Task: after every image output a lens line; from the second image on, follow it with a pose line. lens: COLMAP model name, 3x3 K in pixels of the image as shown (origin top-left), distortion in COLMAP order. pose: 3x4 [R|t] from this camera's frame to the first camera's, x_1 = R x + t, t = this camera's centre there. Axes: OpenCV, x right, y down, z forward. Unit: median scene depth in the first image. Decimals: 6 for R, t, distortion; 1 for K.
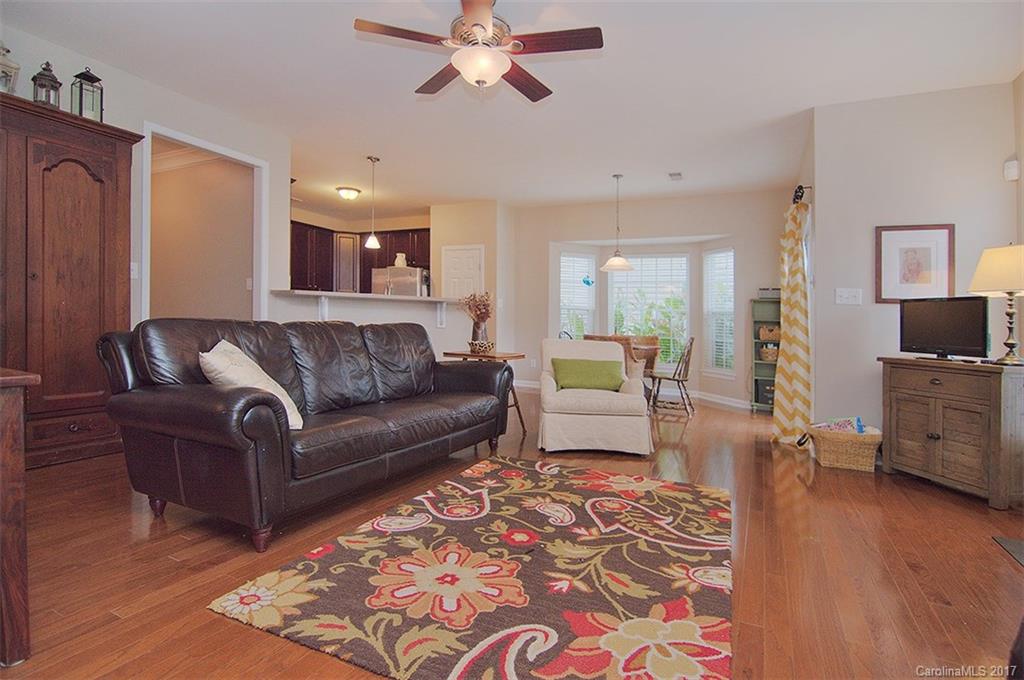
lens RADIAL K [[499.7, 0, 509.5], [0, 499.7, 327.0], [0, 0, 1]] dist [-0.018269, -0.000040]
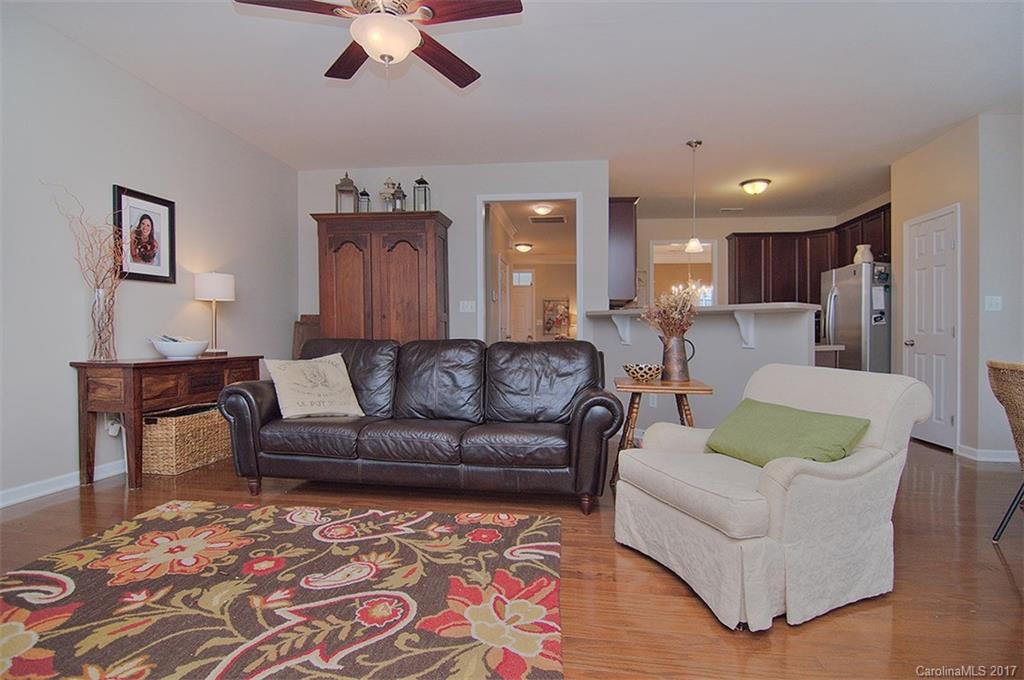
lens RADIAL K [[496.8, 0, 512.0], [0, 496.8, 340.0], [0, 0, 1]] dist [-0.022636, -0.001116]
pose [[0.340392, -0.015543, -0.940155, 0.931496], [-0.003455, 0.999836, -0.017781, 0.012290], [0.940277, 0.009300, 0.340283, 0.989661]]
